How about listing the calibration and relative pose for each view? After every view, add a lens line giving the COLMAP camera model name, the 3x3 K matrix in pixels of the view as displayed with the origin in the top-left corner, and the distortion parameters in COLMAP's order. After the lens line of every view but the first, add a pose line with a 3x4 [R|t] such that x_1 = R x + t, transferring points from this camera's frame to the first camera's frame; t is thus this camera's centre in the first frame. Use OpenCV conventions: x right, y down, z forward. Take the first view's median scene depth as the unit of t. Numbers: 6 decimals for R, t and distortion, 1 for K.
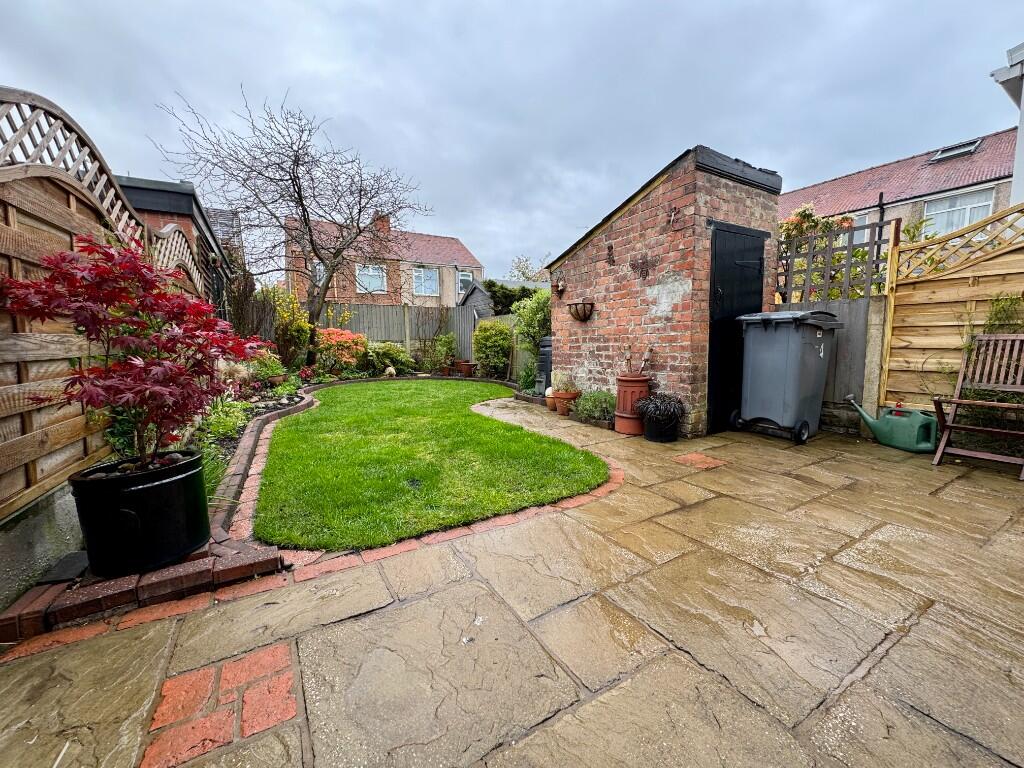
lens RADIAL K [[407.3, 0, 511.2], [0, 407.3, 383.4], [0, 0, 1]] dist [-0.003114, -0.000080]
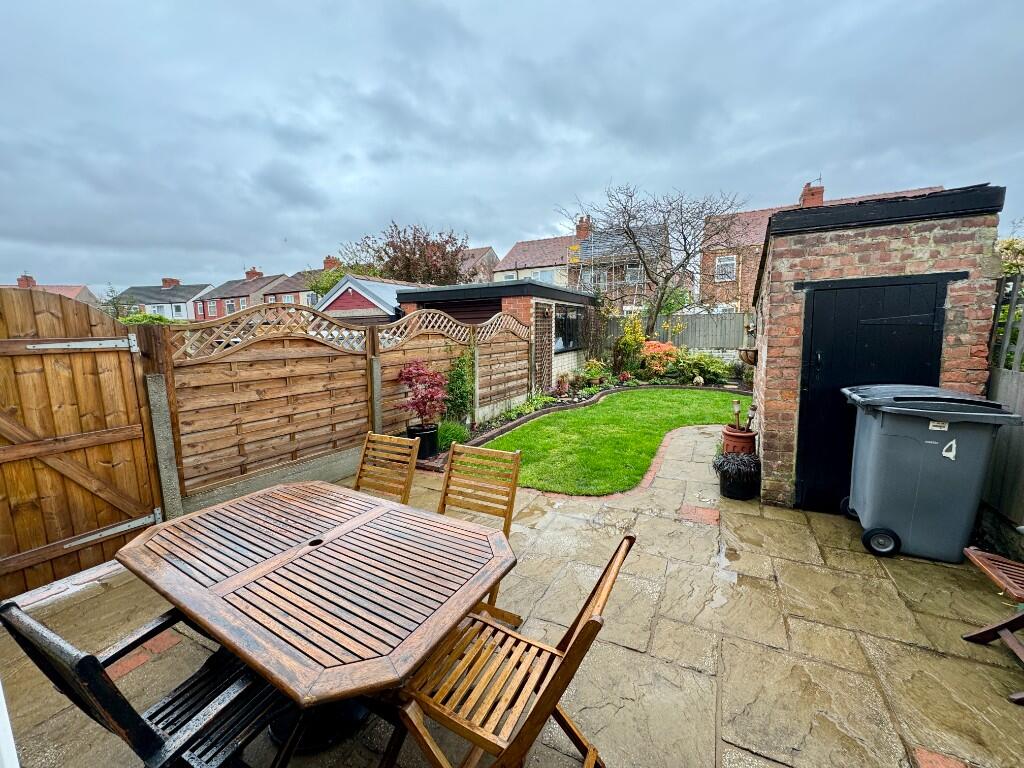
lens RADIAL K [[407.3, 0, 509.3], [0, 407.3, 383.2], [0, 0, 1]] dist [-0.003114, -0.000080]
pose [[0.528973, 0.108673, -0.841652, 0.896901], [-0.071179, 0.993954, 0.083603, -0.192666], [0.845649, 0.015685, 0.533510, -0.056778]]
